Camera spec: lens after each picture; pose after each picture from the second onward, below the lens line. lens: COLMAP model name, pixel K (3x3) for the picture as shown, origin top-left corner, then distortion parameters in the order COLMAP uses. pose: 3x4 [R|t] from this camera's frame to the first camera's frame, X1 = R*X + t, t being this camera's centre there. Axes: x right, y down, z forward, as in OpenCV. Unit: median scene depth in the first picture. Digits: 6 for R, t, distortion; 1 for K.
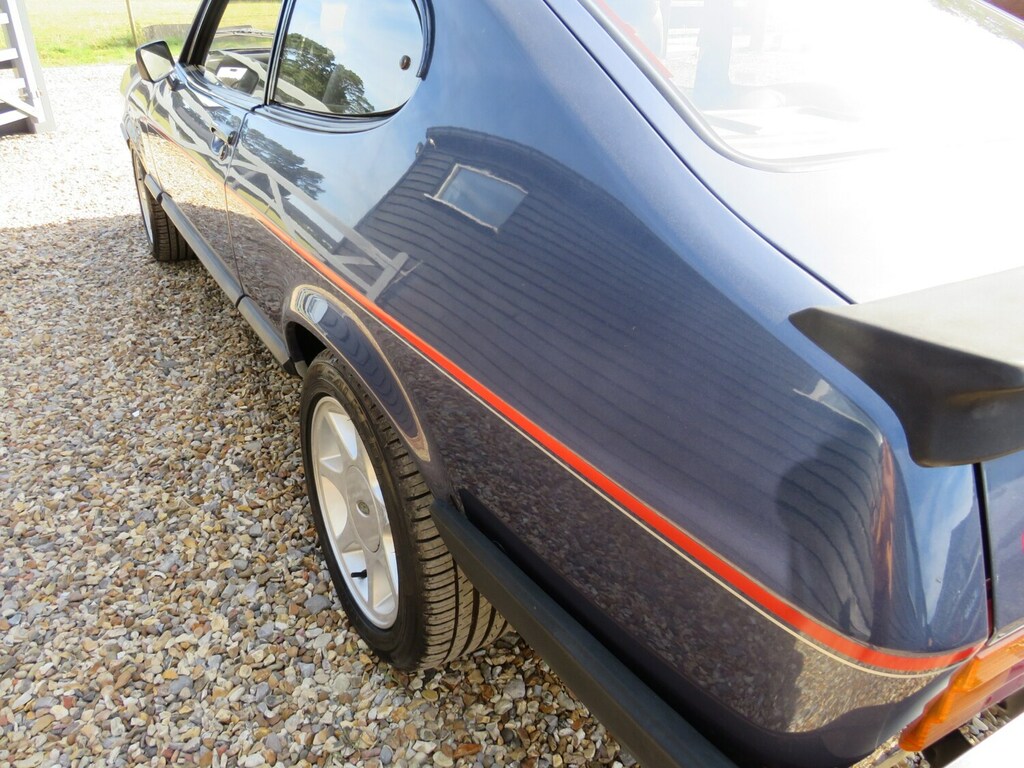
lens RADIAL K [[719.8, 0, 508.6], [0, 719.8, 381.7], [0, 0, 1]] dist [-0.031353, 0.001704]
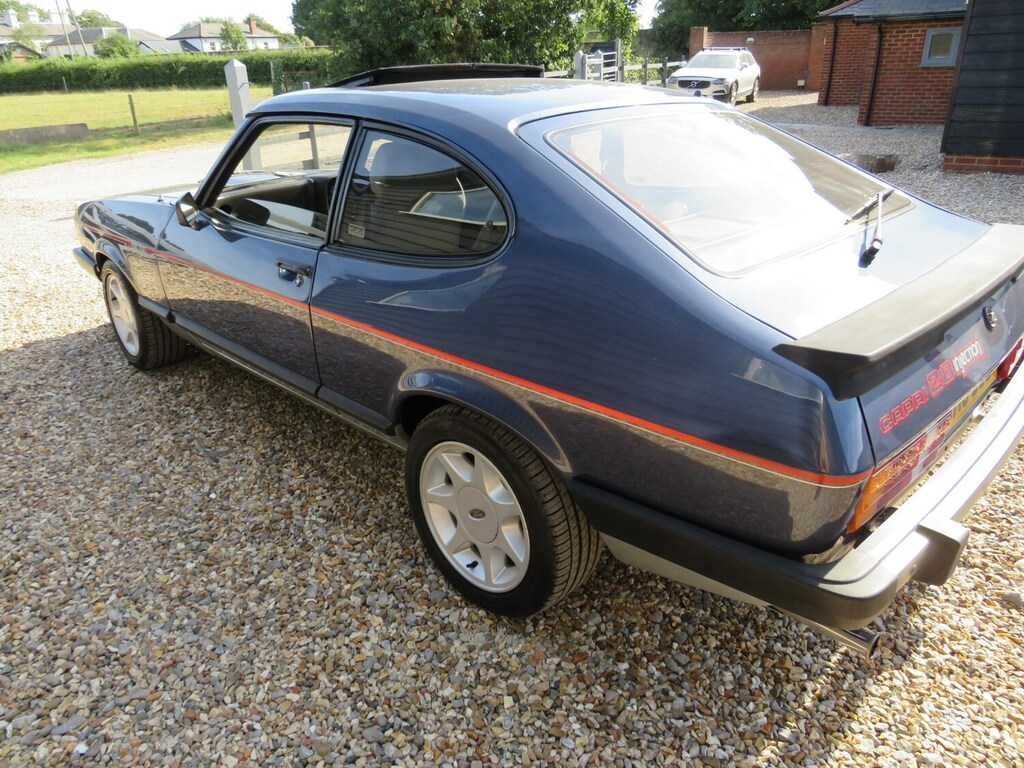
lens RADIAL K [[719.8, 0, 515.1], [0, 719.8, 385.2], [0, 0, 1]] dist [-0.031353, 0.001704]
pose [[0.969819, -0.142036, 0.198184, -0.329546], [0.155466, 0.986372, -0.053855, 0.007025], [-0.187834, 0.083040, 0.978684, -0.405471]]
